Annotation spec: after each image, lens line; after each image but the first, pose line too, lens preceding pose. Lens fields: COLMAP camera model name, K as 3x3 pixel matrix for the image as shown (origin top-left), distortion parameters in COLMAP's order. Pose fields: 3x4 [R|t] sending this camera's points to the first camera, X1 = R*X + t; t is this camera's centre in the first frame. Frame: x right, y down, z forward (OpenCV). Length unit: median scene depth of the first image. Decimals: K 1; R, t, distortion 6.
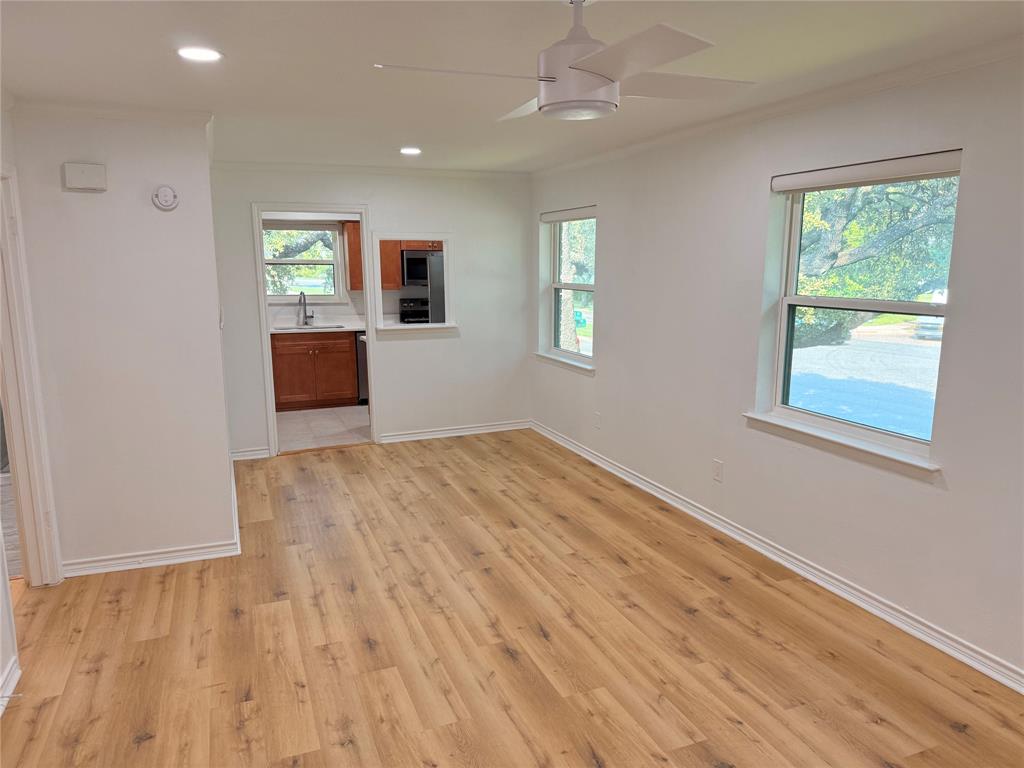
lens RADIAL K [[723.3, 0, 515.5], [0, 723.3, 375.3], [0, 0, 1]] dist [0.054890, -0.067482]
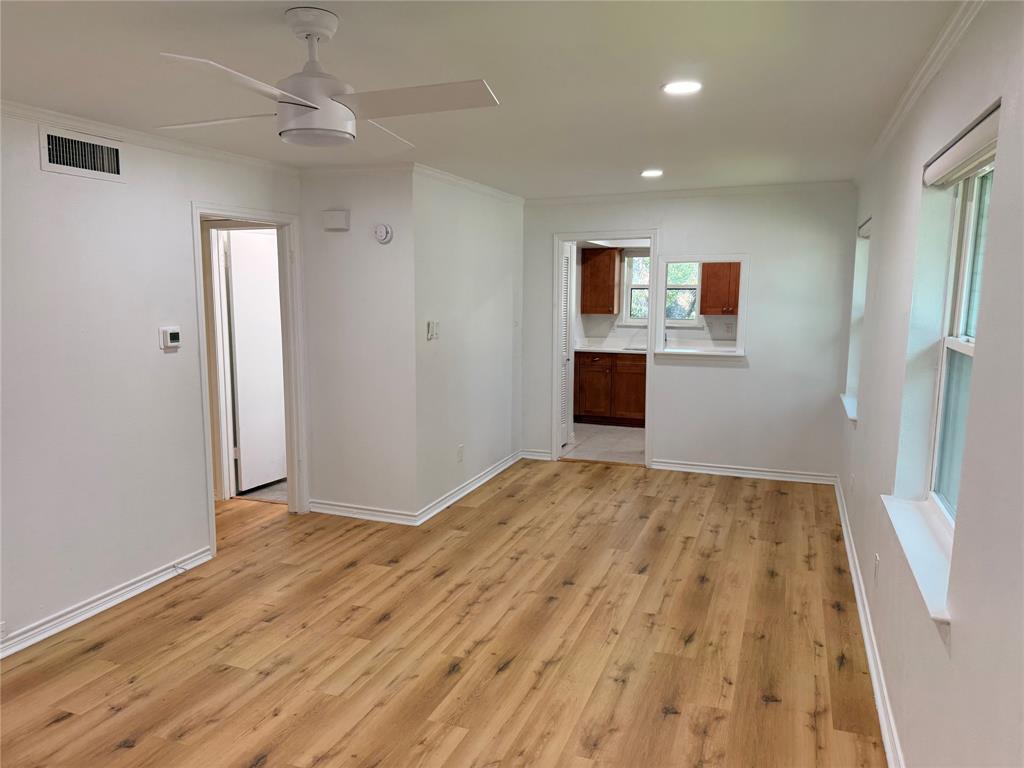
lens RADIAL K [[723.3, 0, 510.7], [0, 723.3, 374.1], [0, 0, 1]] dist [0.054890, -0.067482]
pose [[0.733012, 0.089433, -0.674311, 0.570600], [-0.114171, 0.993432, 0.007648, -0.033022], [0.670565, 0.071381, 0.738408, 0.229481]]
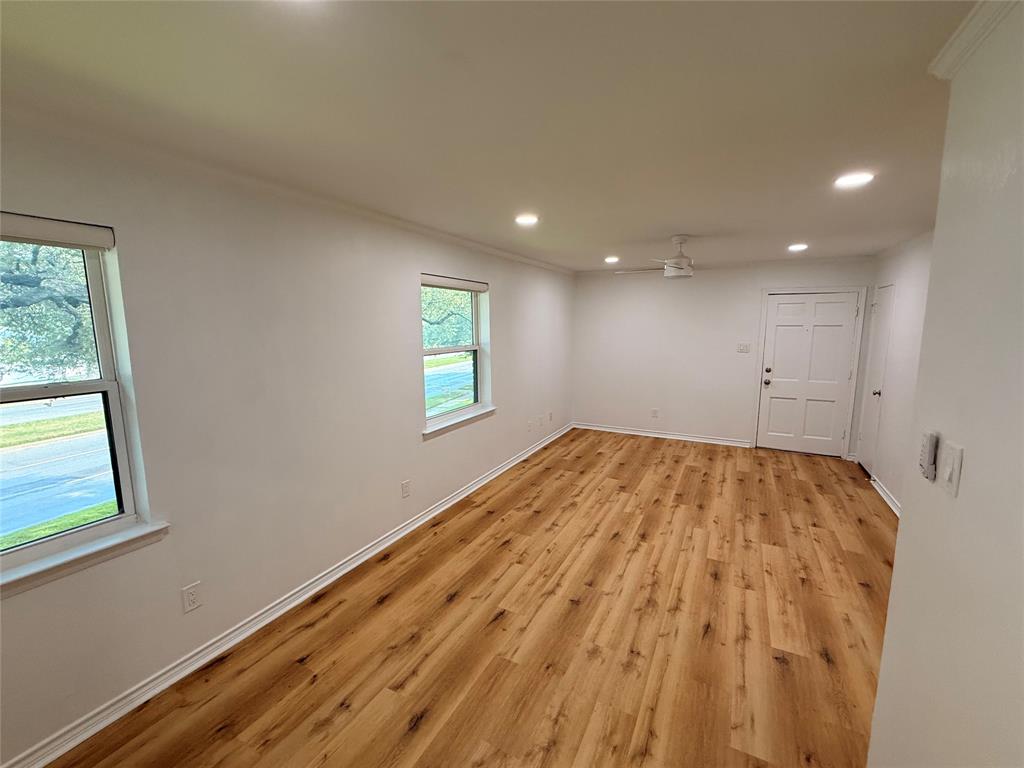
lens RADIAL K [[433.1, 0, 511.1], [0, 433.1, 387.6], [0, 0, 1]] dist [0.003320, -0.000772]
pose [[-0.651325, -0.107171, 0.751192, -0.475255], [0.126454, 0.960801, 0.246719, -0.246601], [-0.748188, 0.255685, -0.612242, 1.506353]]
